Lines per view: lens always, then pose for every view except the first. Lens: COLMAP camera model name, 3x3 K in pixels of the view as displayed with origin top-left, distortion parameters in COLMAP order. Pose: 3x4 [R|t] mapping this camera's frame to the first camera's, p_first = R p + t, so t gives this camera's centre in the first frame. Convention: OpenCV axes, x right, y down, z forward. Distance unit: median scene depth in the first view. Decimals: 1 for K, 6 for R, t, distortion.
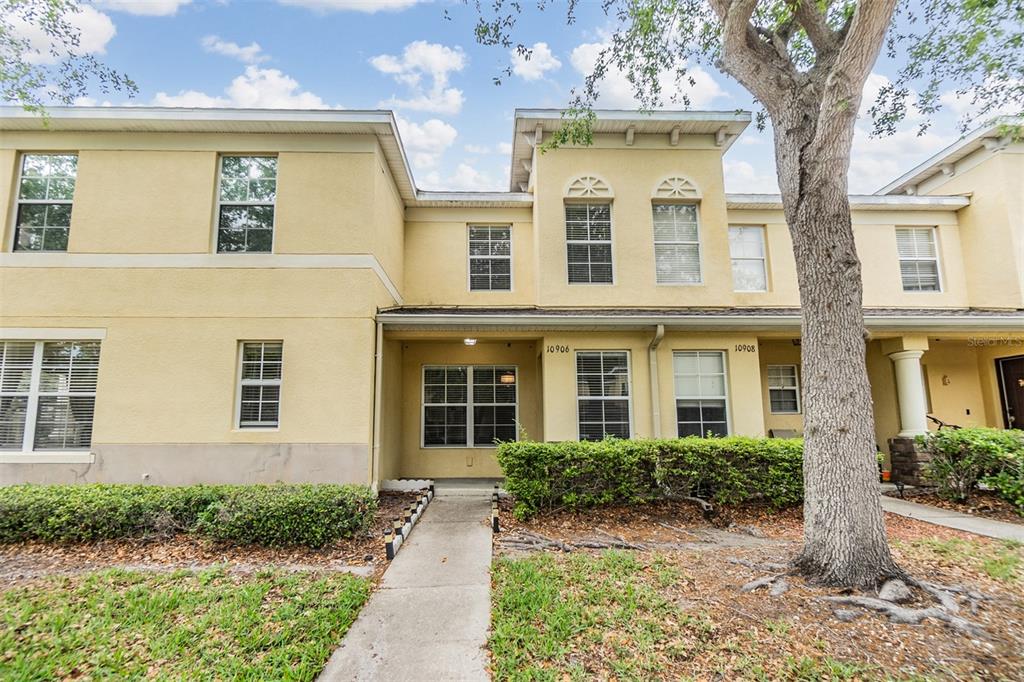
lens RADIAL K [[402.1, 0, 530.3], [0, 402.1, 393.4], [0, 0, 1]] dist [-0.002383, -0.000078]
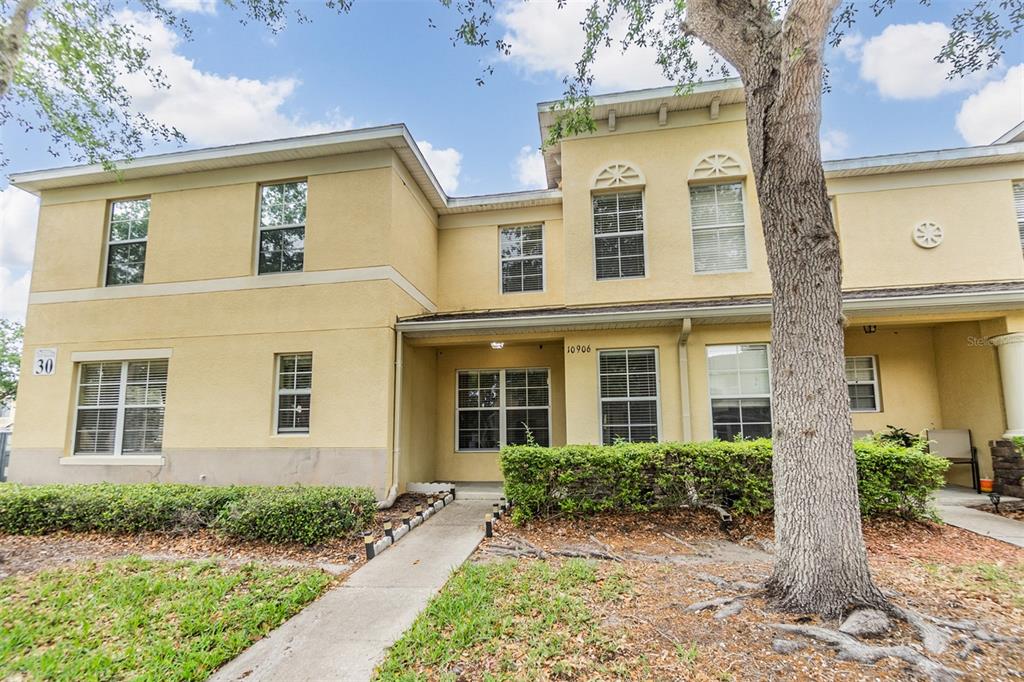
lens RADIAL K [[413.0, 0, 567.9], [0, 413.0, 399.0], [0, 0, 1]] dist [-0.002101, 0.000043]
pose [[0.985608, -0.021375, -0.167688, 0.244135], [0.023120, 0.999697, 0.008460, -0.000213], [0.167456, -0.012215, 0.985804, 0.024307]]
